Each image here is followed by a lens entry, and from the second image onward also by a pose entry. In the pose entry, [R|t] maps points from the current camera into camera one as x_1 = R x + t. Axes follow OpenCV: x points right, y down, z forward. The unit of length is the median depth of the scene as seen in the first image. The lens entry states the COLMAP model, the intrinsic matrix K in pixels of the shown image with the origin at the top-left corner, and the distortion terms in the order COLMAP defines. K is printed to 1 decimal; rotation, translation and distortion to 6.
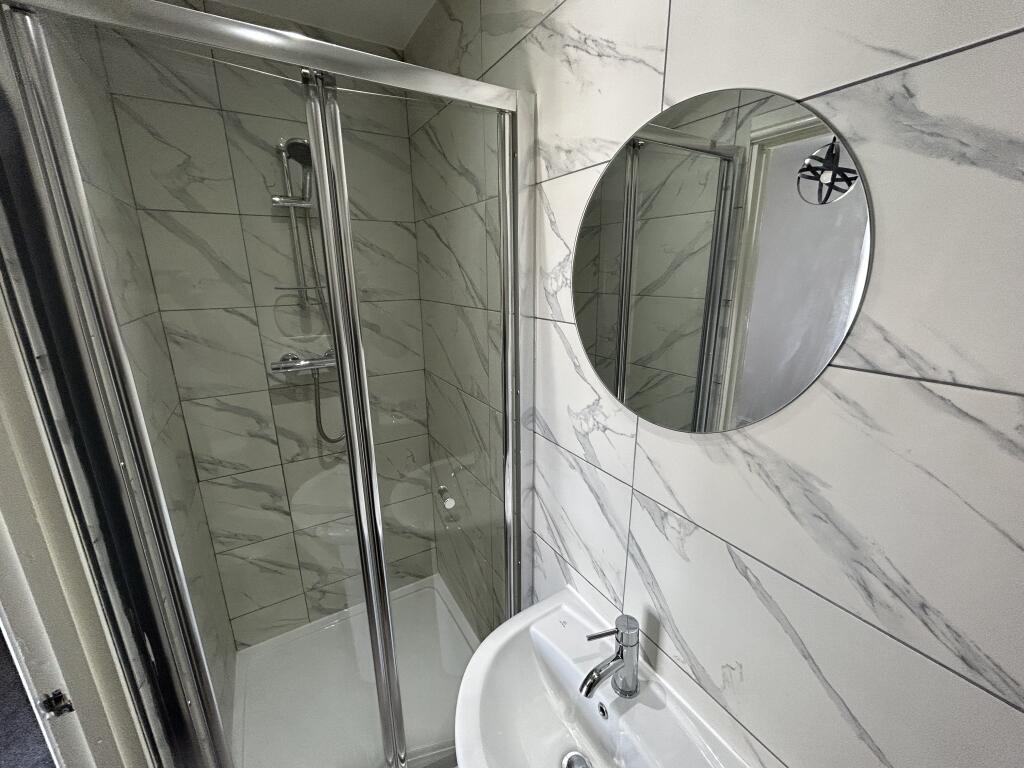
lens RADIAL K [[416.2, 0, 510.7], [0, 416.2, 389.2], [0, 0, 1]] dist [-0.000109, 0.000310]
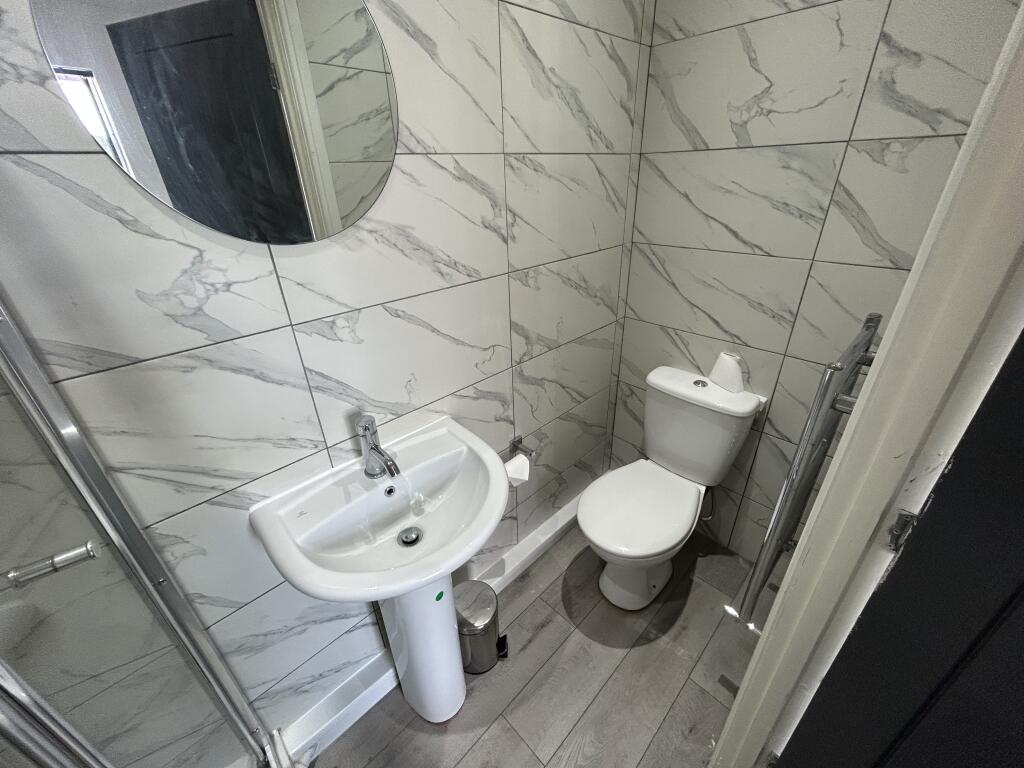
lens RADIAL K [[416.2, 0, 514.1], [0, 416.2, 377.3], [0, 0, 1]] dist [-0.000109, 0.000310]
pose [[-0.246739, -0.431837, 0.867546, -0.841889], [0.286912, 0.822537, 0.491034, -0.000679], [-0.925635, 0.370067, -0.079053, 0.683587]]
